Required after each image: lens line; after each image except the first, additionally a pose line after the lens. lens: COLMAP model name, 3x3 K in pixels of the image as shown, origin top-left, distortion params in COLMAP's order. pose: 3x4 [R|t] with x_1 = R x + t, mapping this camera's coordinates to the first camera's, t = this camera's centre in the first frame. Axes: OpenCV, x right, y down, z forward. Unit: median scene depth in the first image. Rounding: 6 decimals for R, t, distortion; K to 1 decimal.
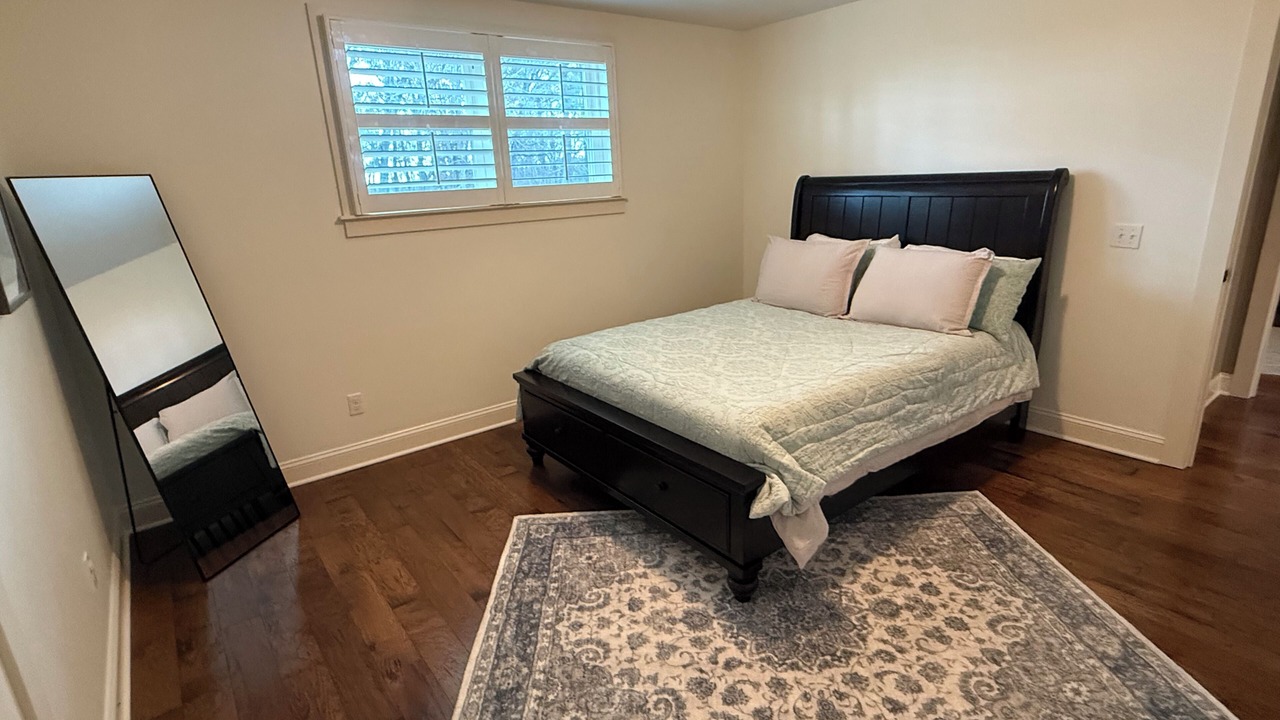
lens RADIAL K [[627.8, 0, 640.6], [0, 627.8, 352.6], [0, 0, 1]] dist [-0.002561, -0.000158]
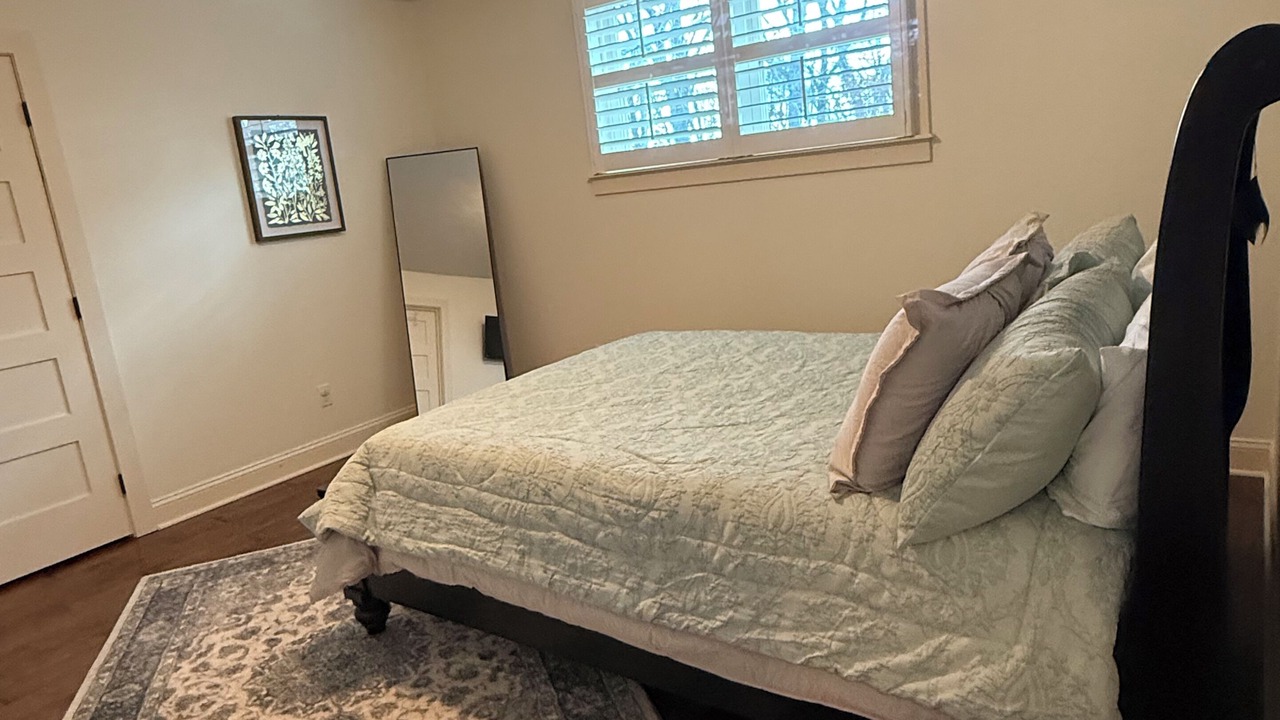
lens RADIAL K [[845.9, 0, 640.1], [0, 845.9, 322.6], [0, 0, 1]] dist [-0.000974, 0.000396]
pose [[0.298145, 0.178449, -0.937692, 1.265461], [-0.154786, 0.978405, 0.136981, -0.248447], [0.941887, 0.104302, 0.319328, 0.881710]]
